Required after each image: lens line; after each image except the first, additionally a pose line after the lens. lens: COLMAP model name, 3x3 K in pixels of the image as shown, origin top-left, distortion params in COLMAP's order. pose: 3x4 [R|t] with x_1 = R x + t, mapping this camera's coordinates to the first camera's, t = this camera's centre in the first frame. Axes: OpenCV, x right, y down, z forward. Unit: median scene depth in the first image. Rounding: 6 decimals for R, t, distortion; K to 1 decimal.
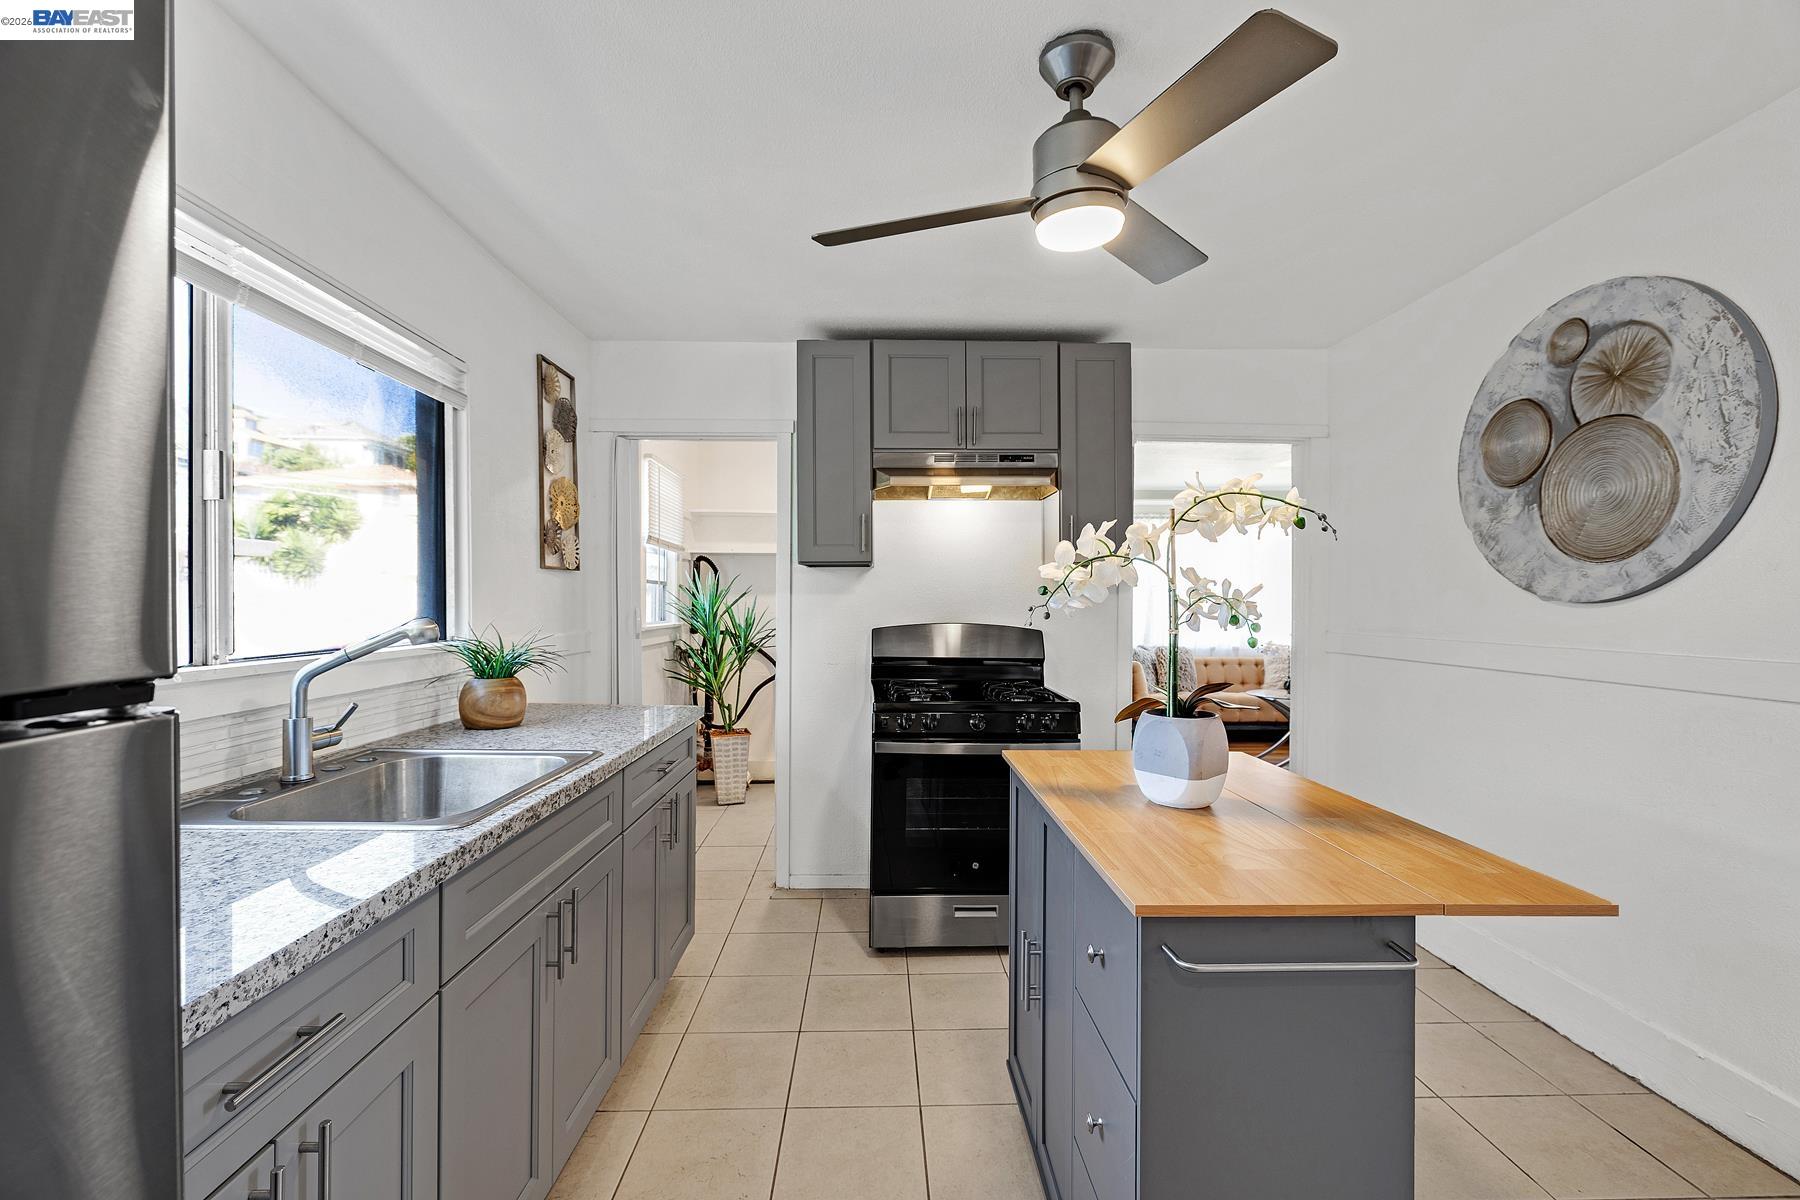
lens RADIAL K [[773.7, 0, 888.6], [0, 773.7, 605.7], [0, 0, 1]] dist [-0.001317, -0.000372]
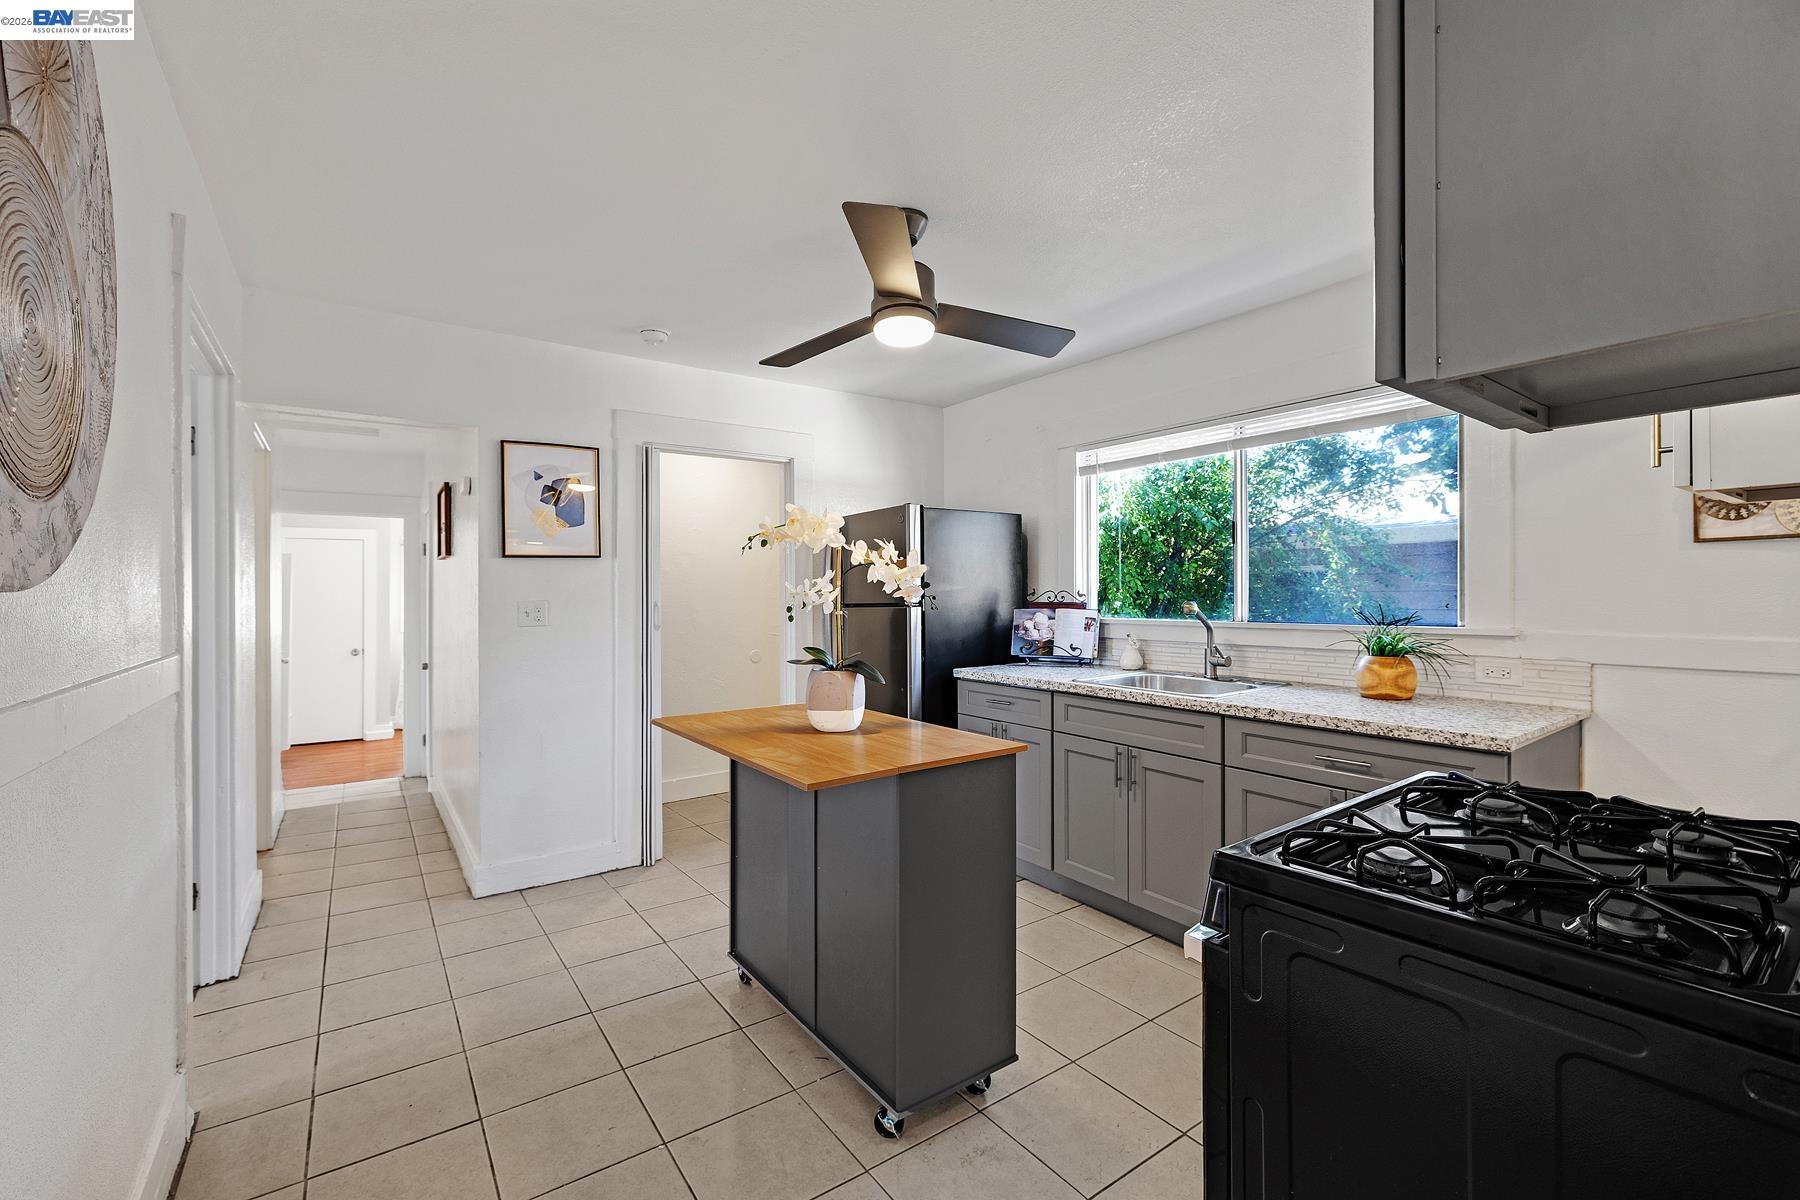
lens RADIAL K [[760.4, 0, 892.9], [0, 760.4, 591.2], [0, 0, 1]] dist [-0.003151, -0.000236]
pose [[-0.829503, 0.003453, -0.558492, 0.699898], [0.004093, 0.999992, 0.000104, -0.007081], [0.558488, -0.002200, -0.829510, 1.439723]]
